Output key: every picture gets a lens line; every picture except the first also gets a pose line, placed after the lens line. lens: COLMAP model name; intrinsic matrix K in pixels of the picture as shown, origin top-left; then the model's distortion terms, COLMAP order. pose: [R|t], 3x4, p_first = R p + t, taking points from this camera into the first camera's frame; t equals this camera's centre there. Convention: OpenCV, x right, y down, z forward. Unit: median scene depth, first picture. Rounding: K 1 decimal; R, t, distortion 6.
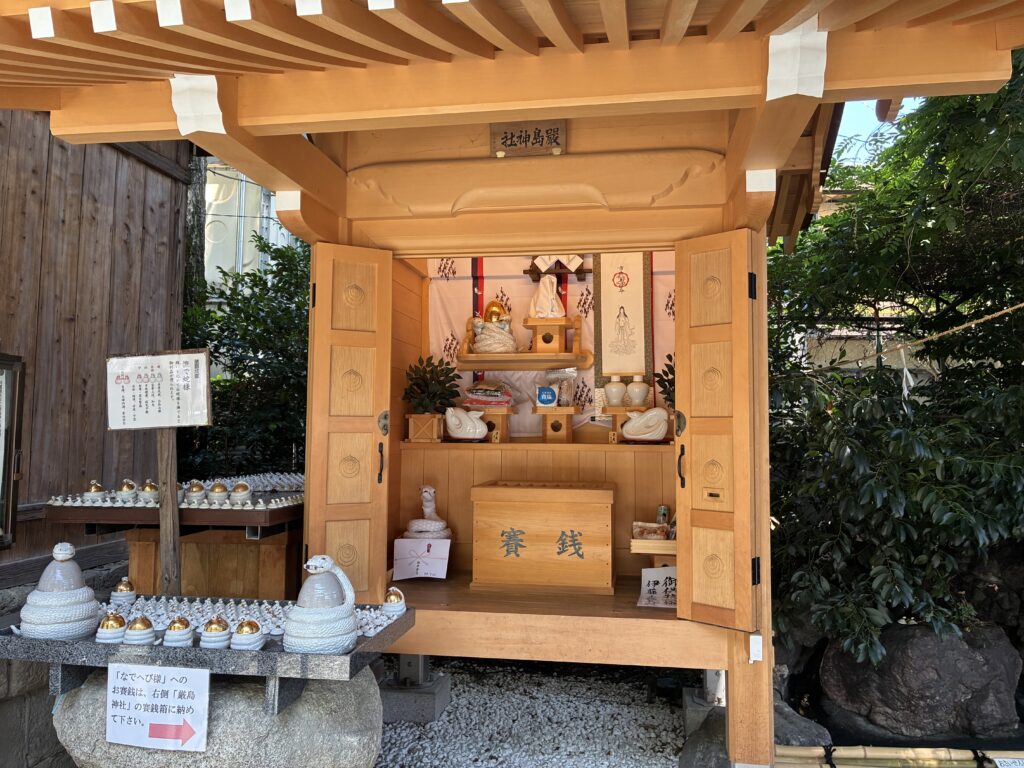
lens RADIAL K [[783.1, 0, 516.5], [0, 783.1, 372.7], [0, 0, 1]] dist [0.028740, -0.012453]
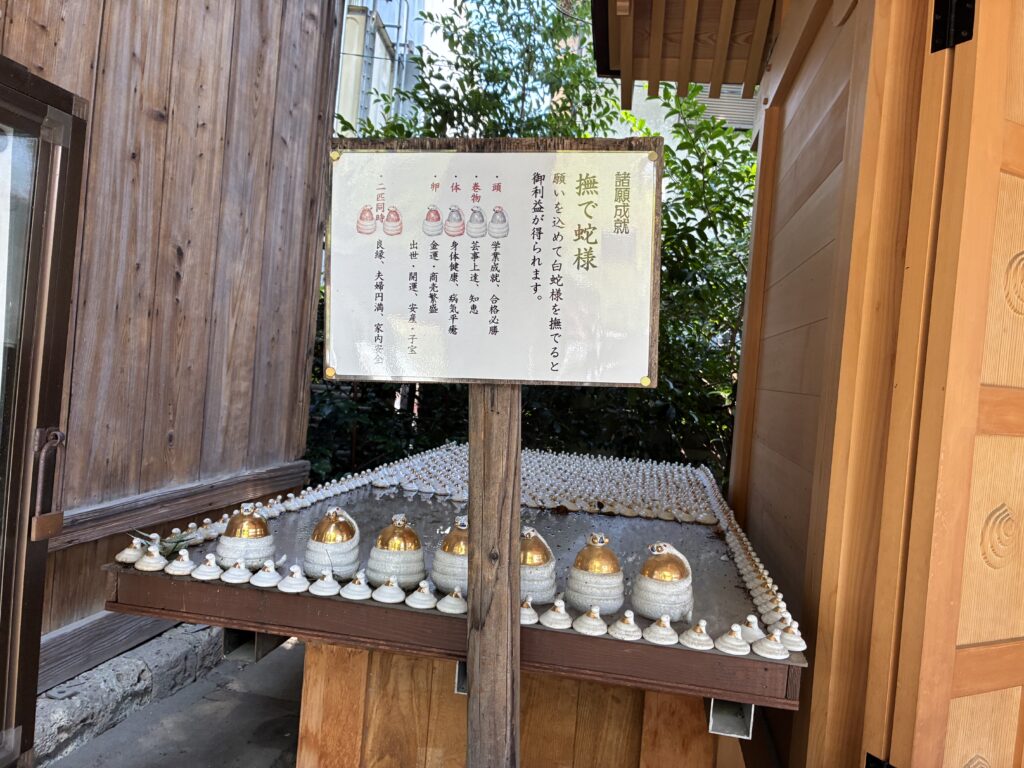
lens RADIAL K [[772.3, 0, 507.2], [0, 772.3, 374.1], [0, 0, 1]] dist [0.054006, -0.079722]
pose [[0.996801, 0.078190, -0.016571, -0.421418], [-0.076593, 0.993722, 0.081547, 0.038774], [0.022844, -0.080017, 0.996532, 0.659814]]
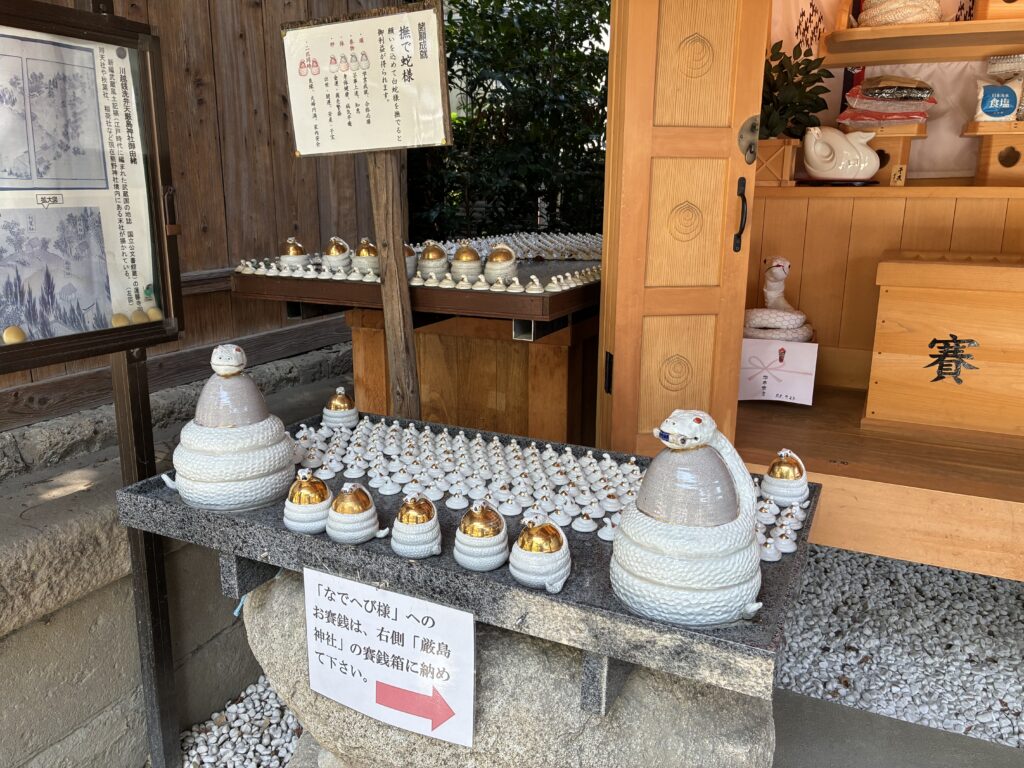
lens RADIAL K [[772.3, 0, 507.2], [0, 772.3, 374.1], [0, 0, 1]] dist [0.054006, -0.079722]
pose [[0.957460, 0.065118, -0.281124, -0.169817], [0.021928, 0.954971, 0.295886, 0.056669], [0.287733, -0.289464, 0.912919, 0.423331]]
